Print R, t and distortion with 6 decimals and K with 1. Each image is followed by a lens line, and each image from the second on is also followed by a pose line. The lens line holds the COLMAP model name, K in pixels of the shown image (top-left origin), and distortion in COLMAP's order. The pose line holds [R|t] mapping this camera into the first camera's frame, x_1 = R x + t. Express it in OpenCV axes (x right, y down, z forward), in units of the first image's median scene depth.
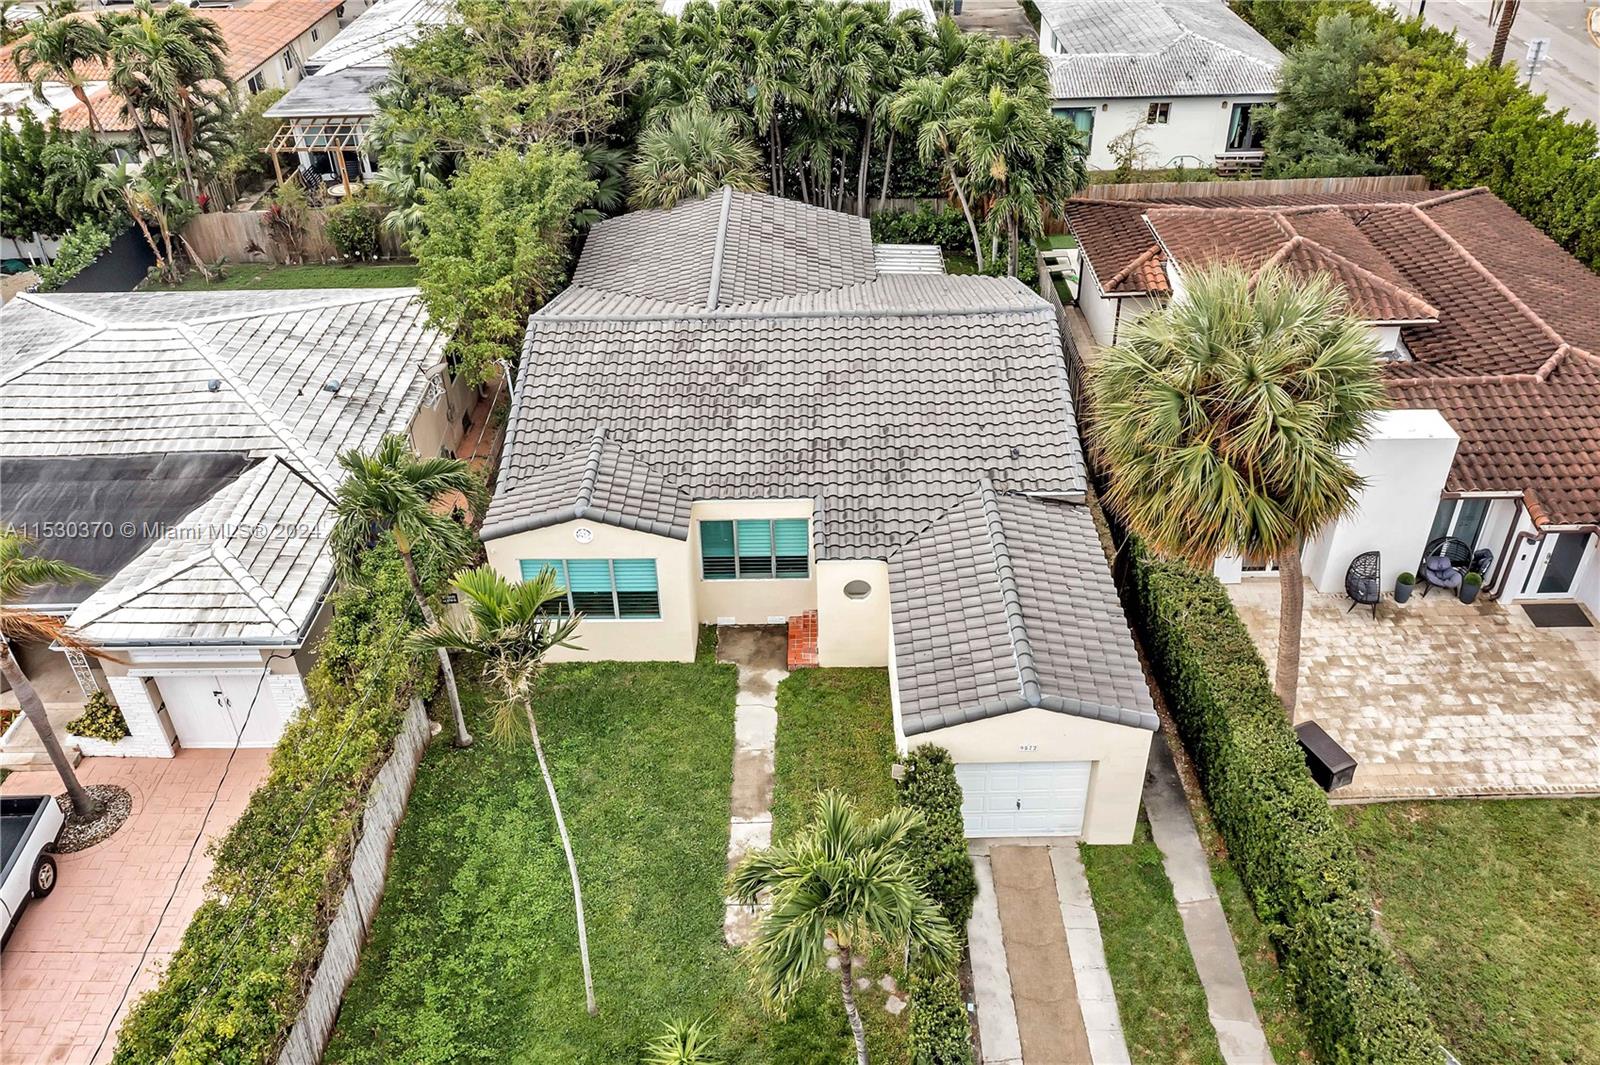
lens RADIAL K [[1264.9, 0, 803.7], [0, 1264.9, 525.2], [0, 0, 1]] dist [-0.005627, 0.005418]
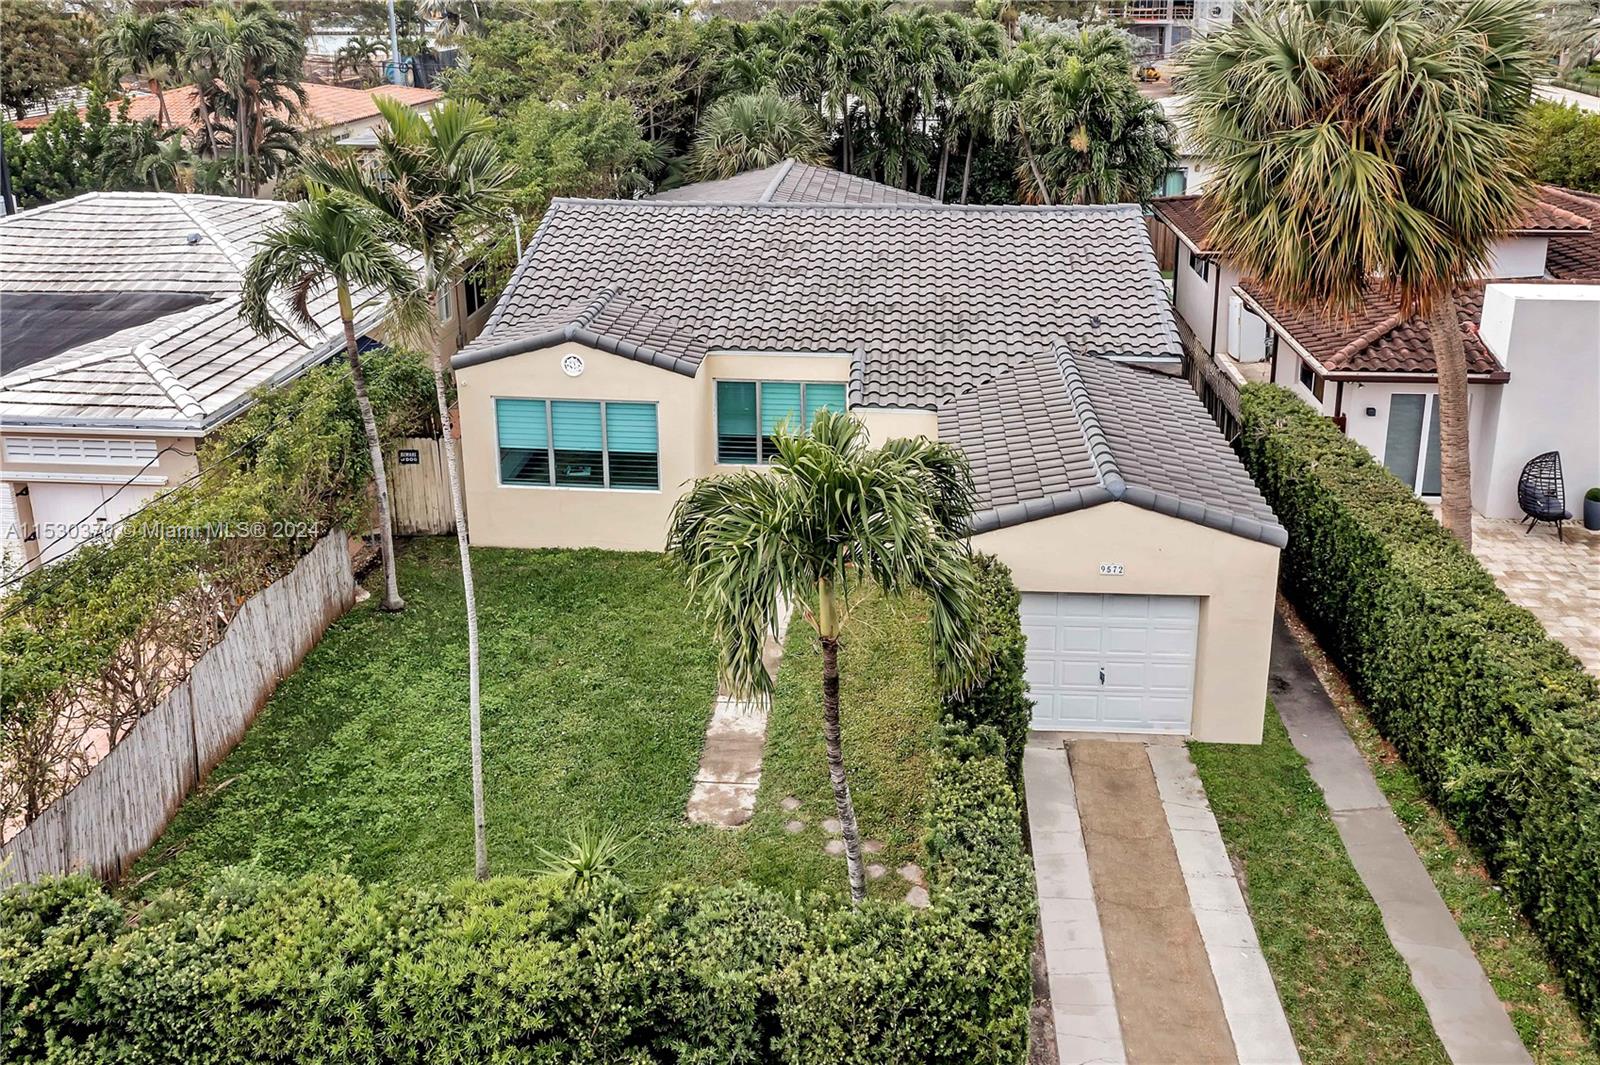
lens RADIAL K [[1315.3, 0, 825.4], [0, 1315.3, 329.3], [0, 0, 1]] dist [0.002199, -0.002277]
pose [[0.997647, 0.036930, -0.057761, 0.039370], [-0.053984, 0.942500, -0.329817, 0.252074], [0.042260, 0.332159, 0.942276, 0.173756]]
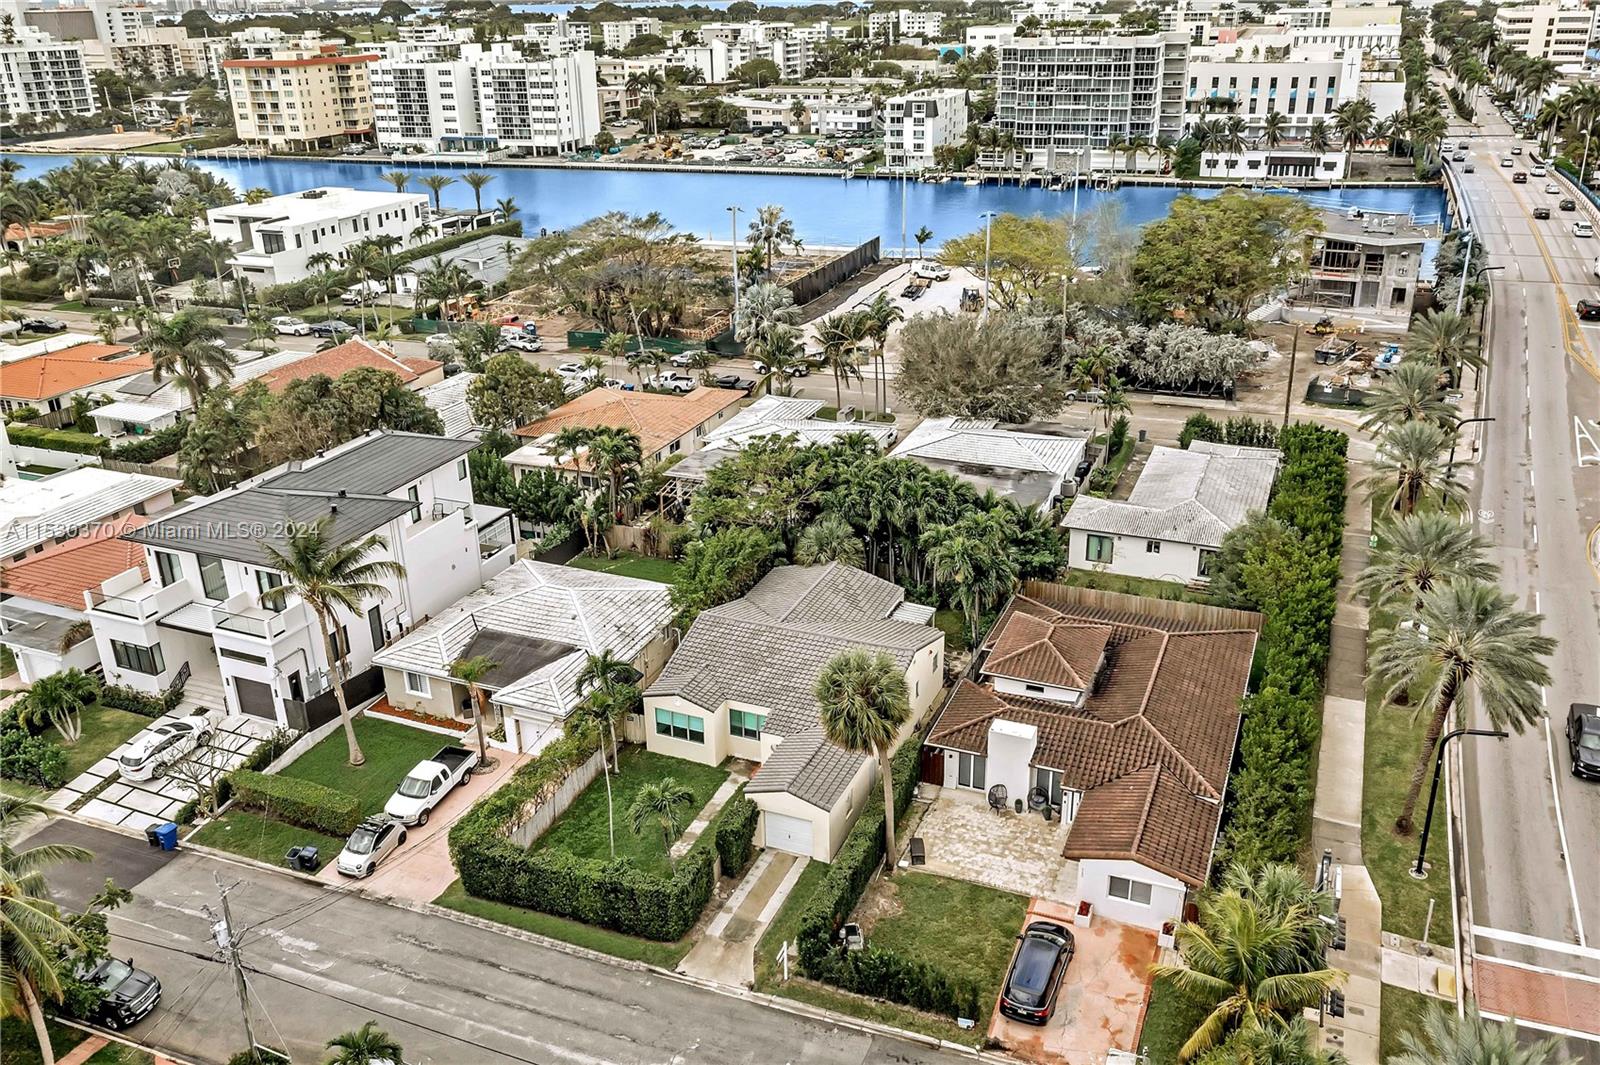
lens RADIAL K [[1289.6, 0, 800.0], [0, 1289.6, 532.5], [0, 0, 1]] dist [-0.009749, 0.010337]
pose [[0.920738, 0.155001, -0.358074, 0.885963], [-0.221622, 0.963057, -0.152987, 0.019408], [0.321132, 0.220218, 0.921074, -1.317790]]
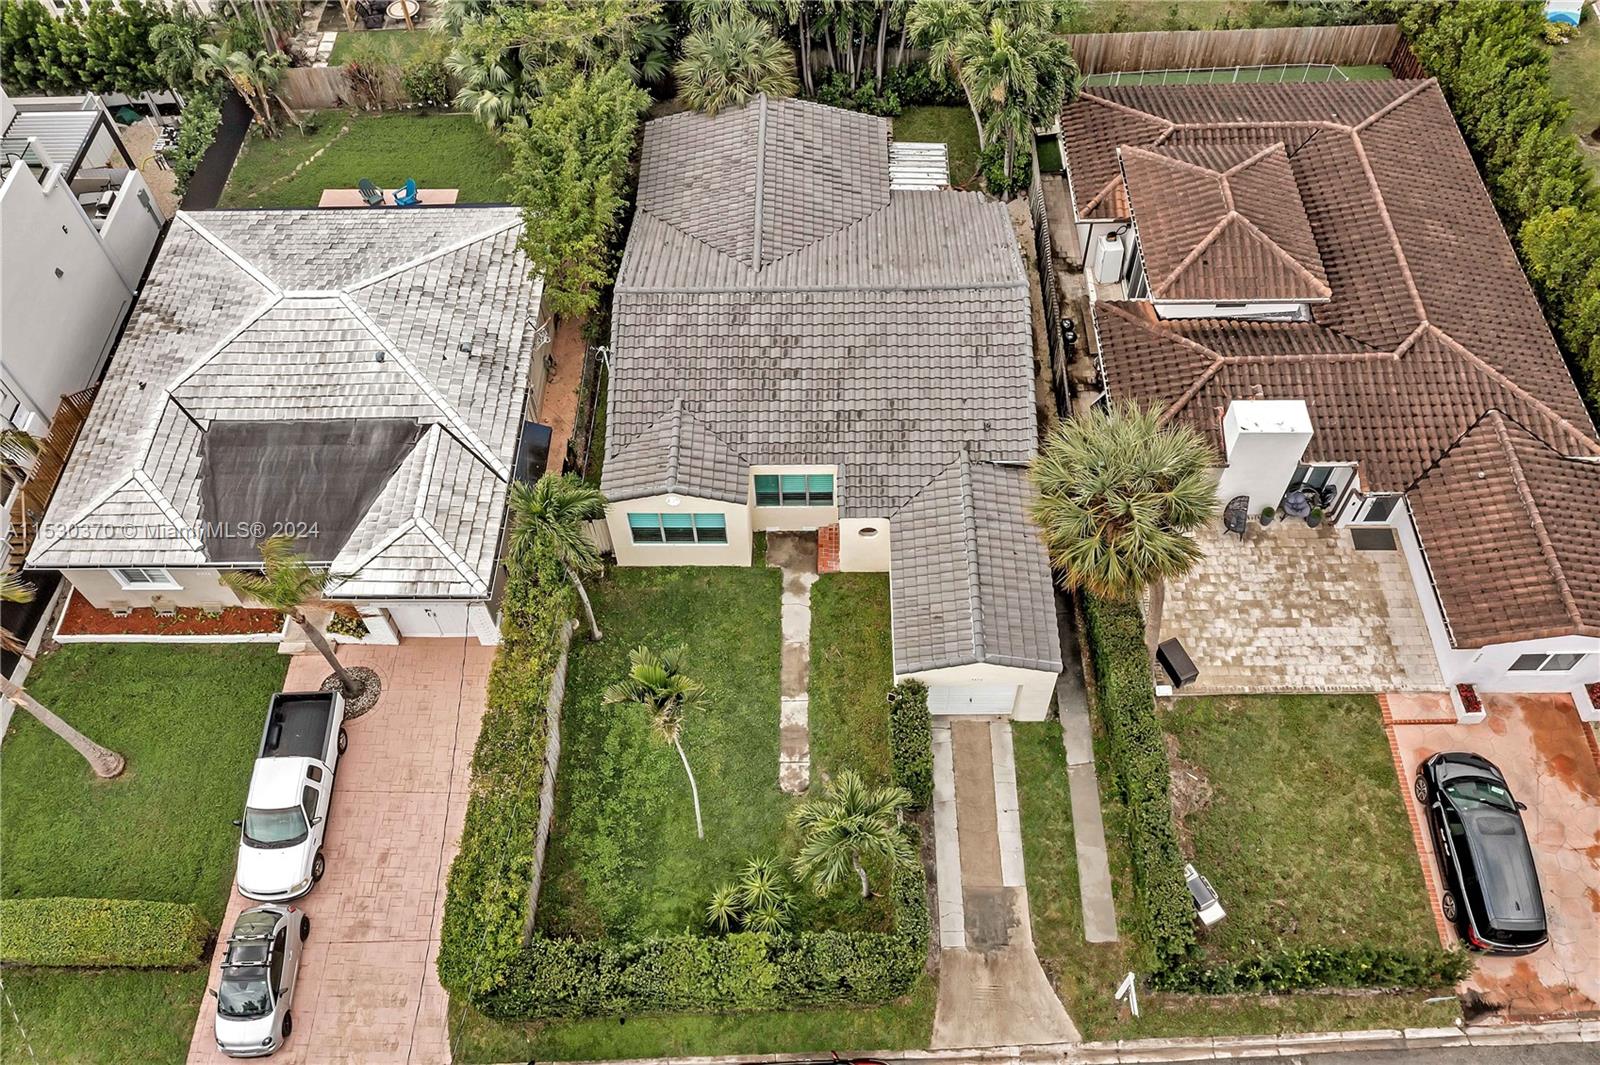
lens RADIAL K [[1264.9, 0, 803.7], [0, 1264.9, 525.2], [0, 0, 1]] dist [-0.005627, 0.005418]
pose [[0.999948, 0.004866, -0.009001, -0.016169], [-0.001434, 0.937615, 0.347671, -0.436060], [0.010131, -0.347640, 0.937573, -0.307693]]
